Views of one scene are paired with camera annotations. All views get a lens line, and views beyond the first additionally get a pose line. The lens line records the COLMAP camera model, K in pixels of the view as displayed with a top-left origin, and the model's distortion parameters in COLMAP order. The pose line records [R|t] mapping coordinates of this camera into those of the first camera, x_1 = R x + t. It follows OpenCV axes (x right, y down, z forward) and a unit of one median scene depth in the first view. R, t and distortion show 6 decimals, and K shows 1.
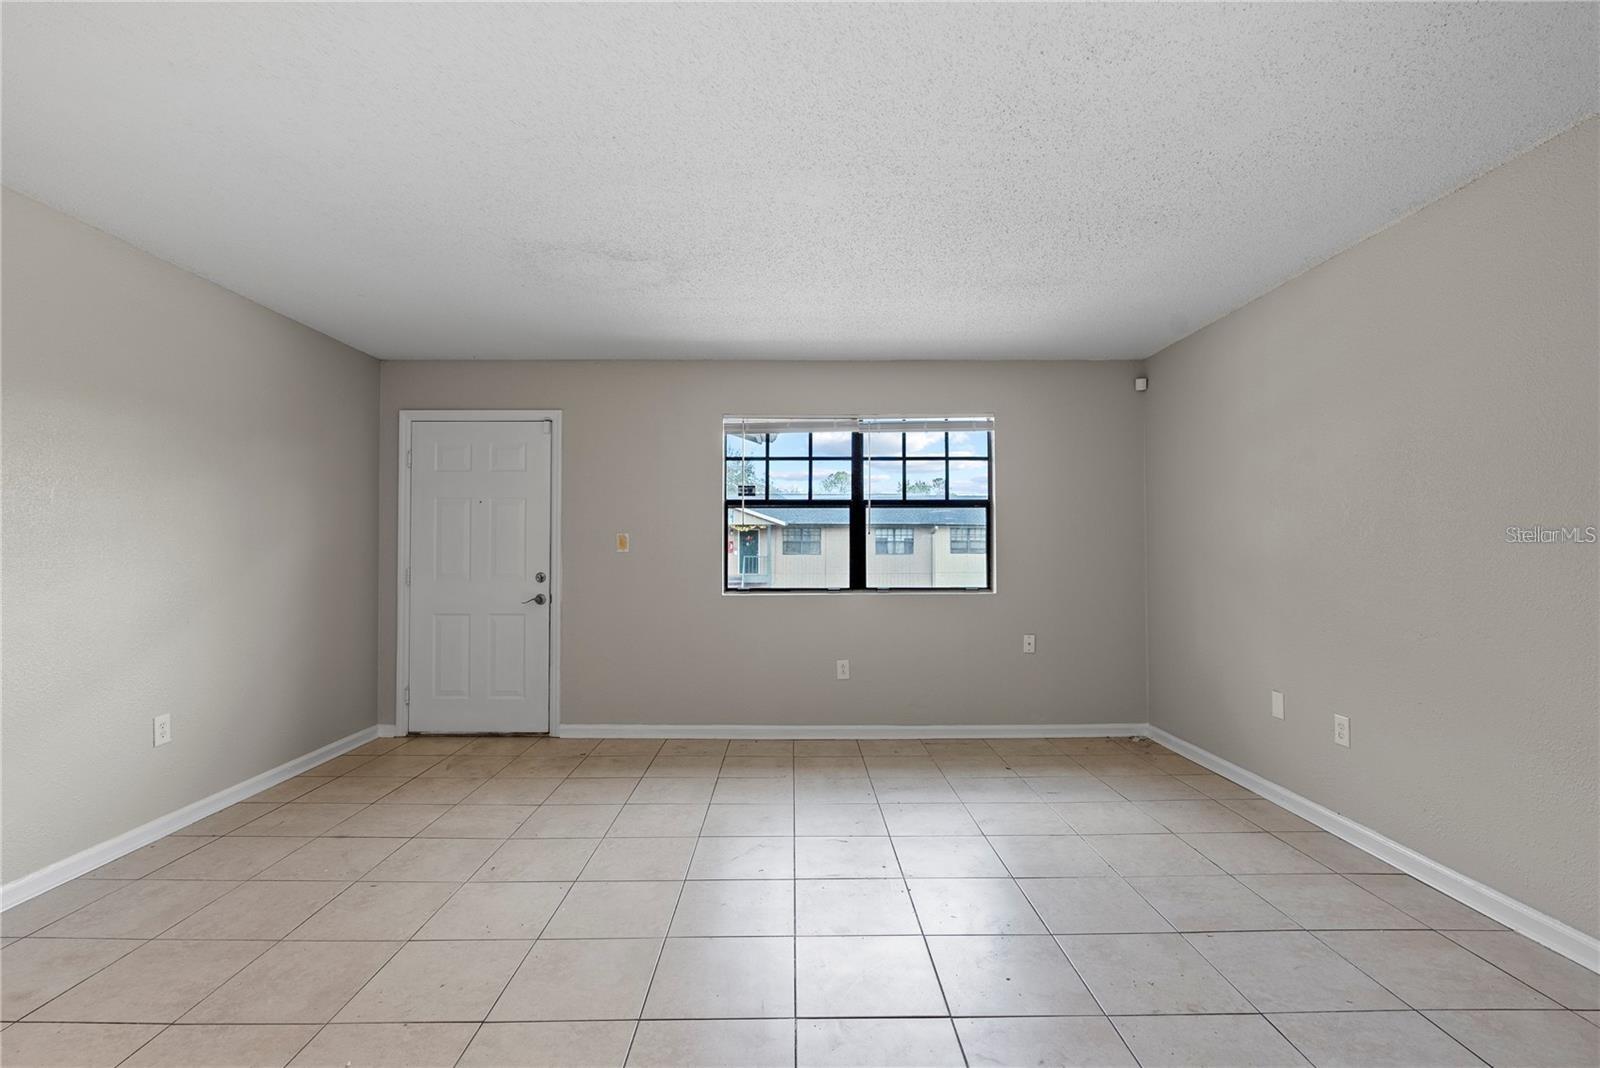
lens RADIAL K [[727.6, 0, 795.6], [0, 727.6, 534.8], [0, 0, 1]] dist [-0.000964, 0.000375]
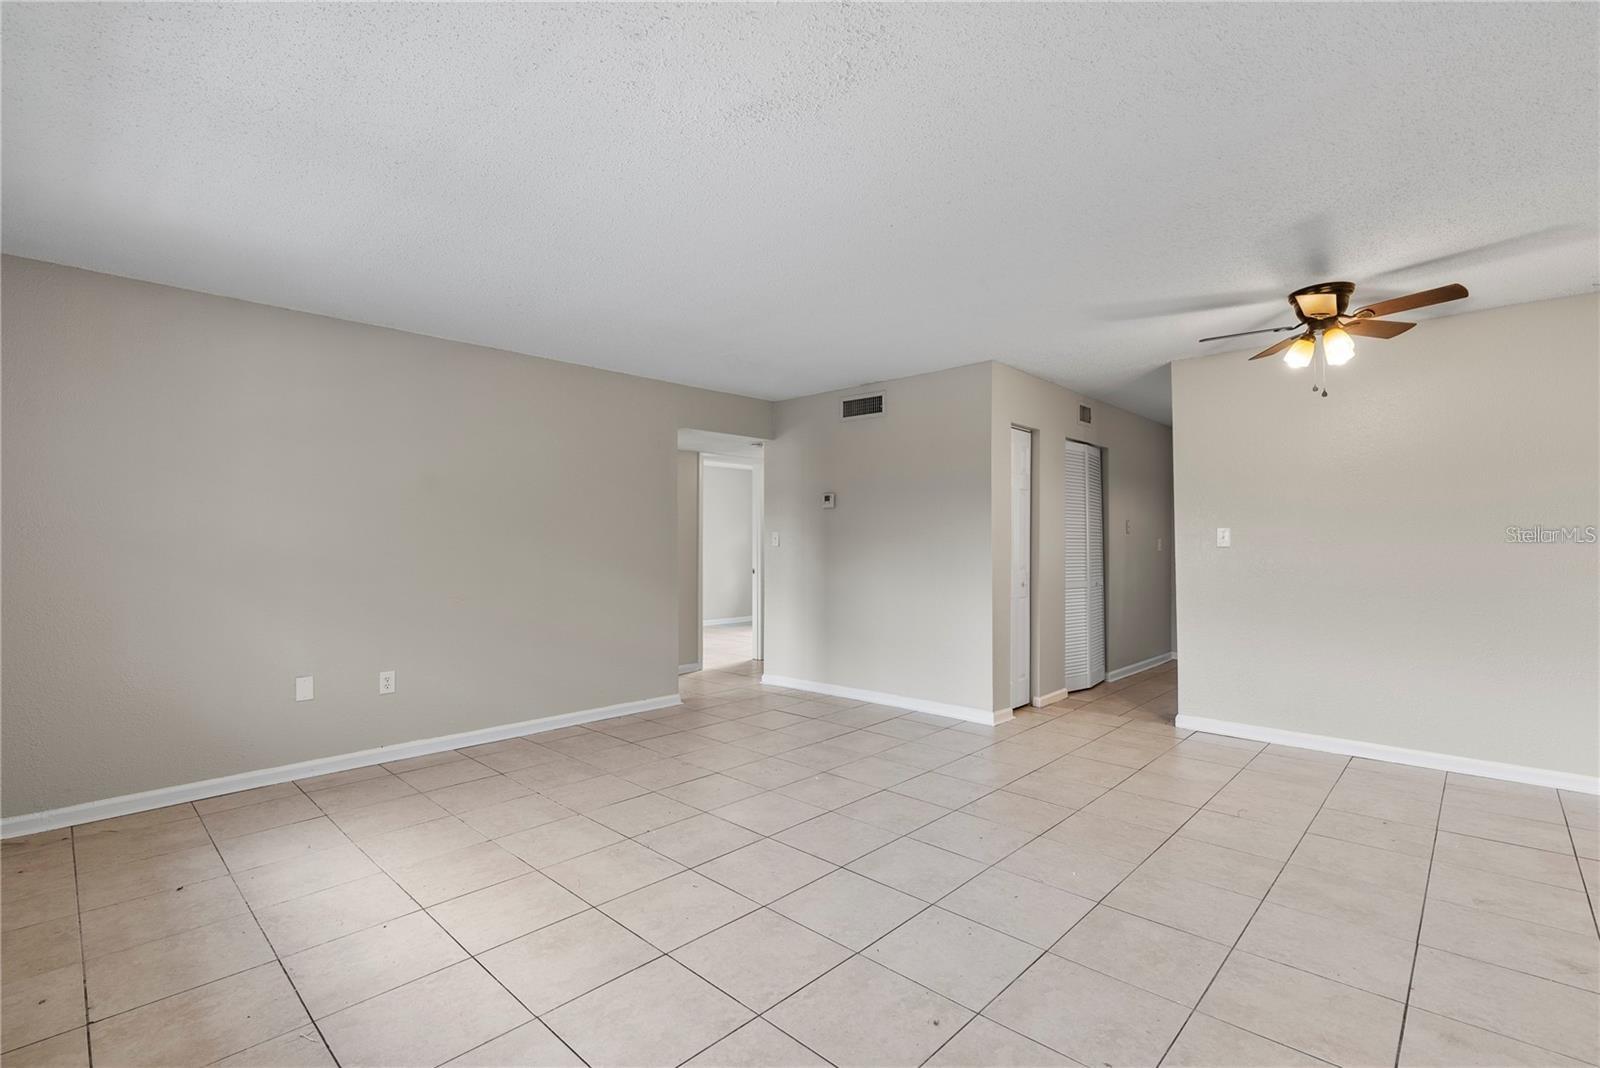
lens RADIAL K [[727.6, 0, 795.6], [0, 727.6, 534.8], [0, 0, 1]] dist [-0.000964, 0.000375]
pose [[-0.715014, 0.013746, 0.698975, -0.639787], [-0.010654, 0.999476, -0.030555, 0.027193], [-0.699029, -0.029294, -0.714493, 1.271380]]
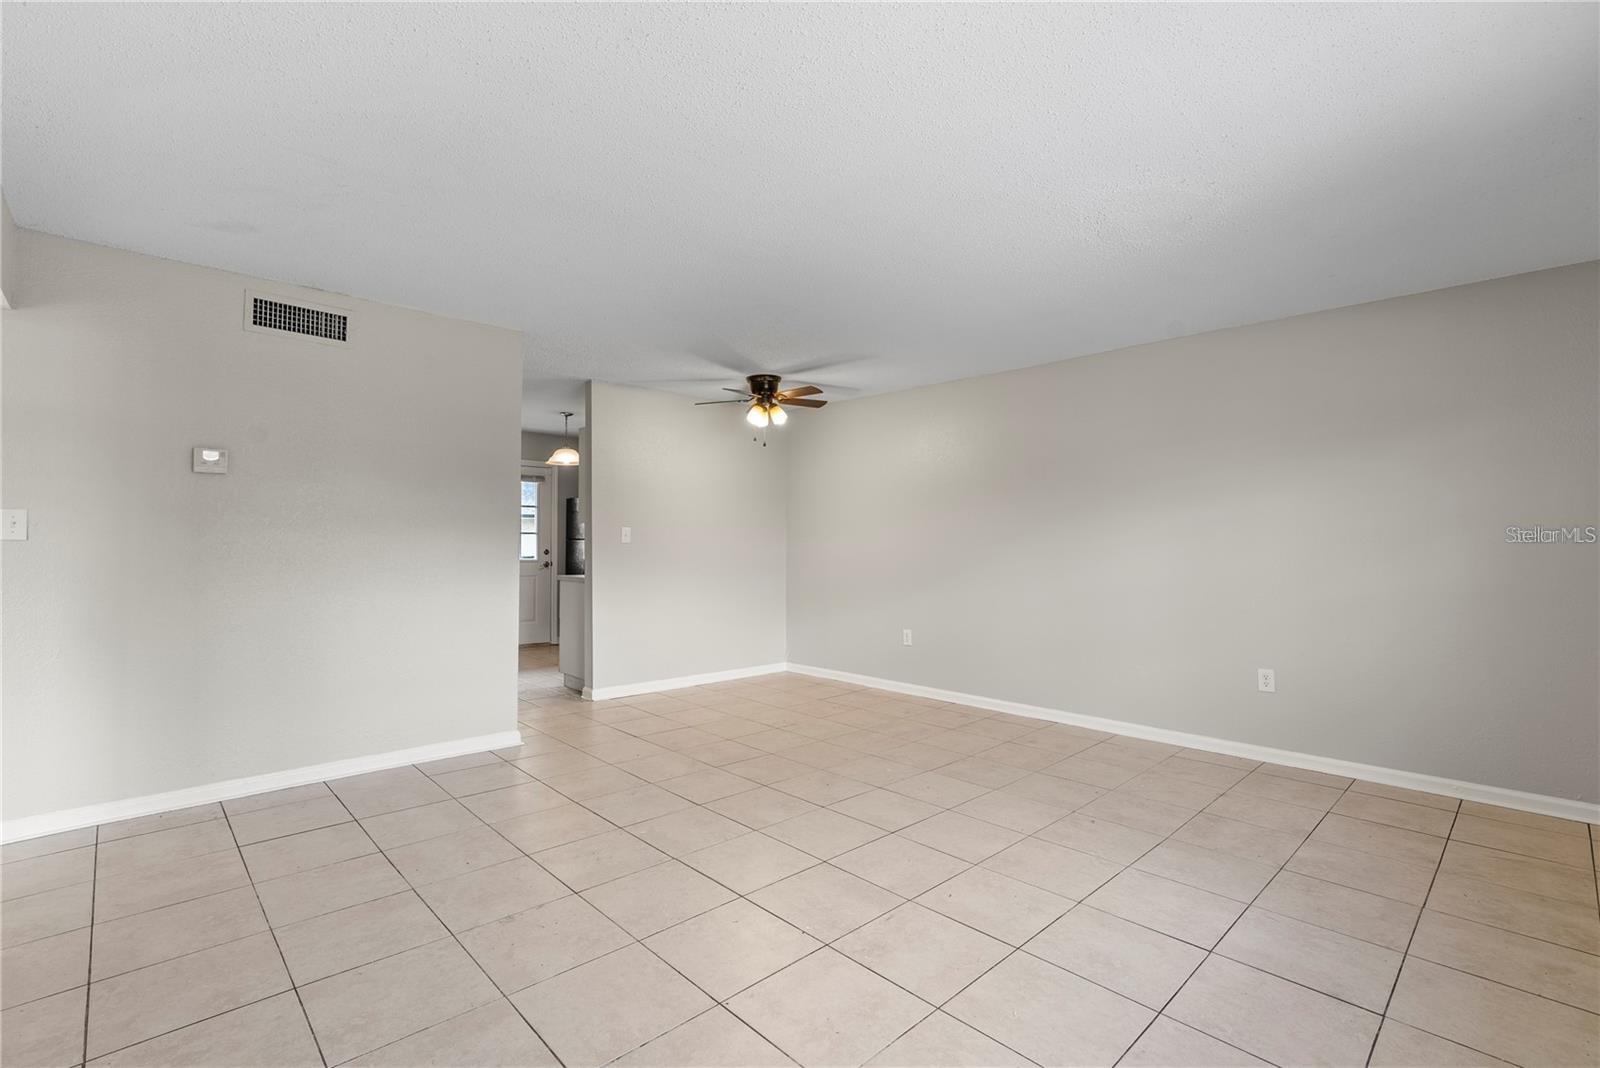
lens RADIAL K [[727.6, 0, 795.6], [0, 727.6, 534.8], [0, 0, 1]] dist [-0.000964, 0.000375]
pose [[-0.728711, -0.007932, -0.684775, 0.570882], [0.012252, 0.999622, -0.024616, 0.025391], [0.684711, -0.026328, -0.728339, 1.228097]]
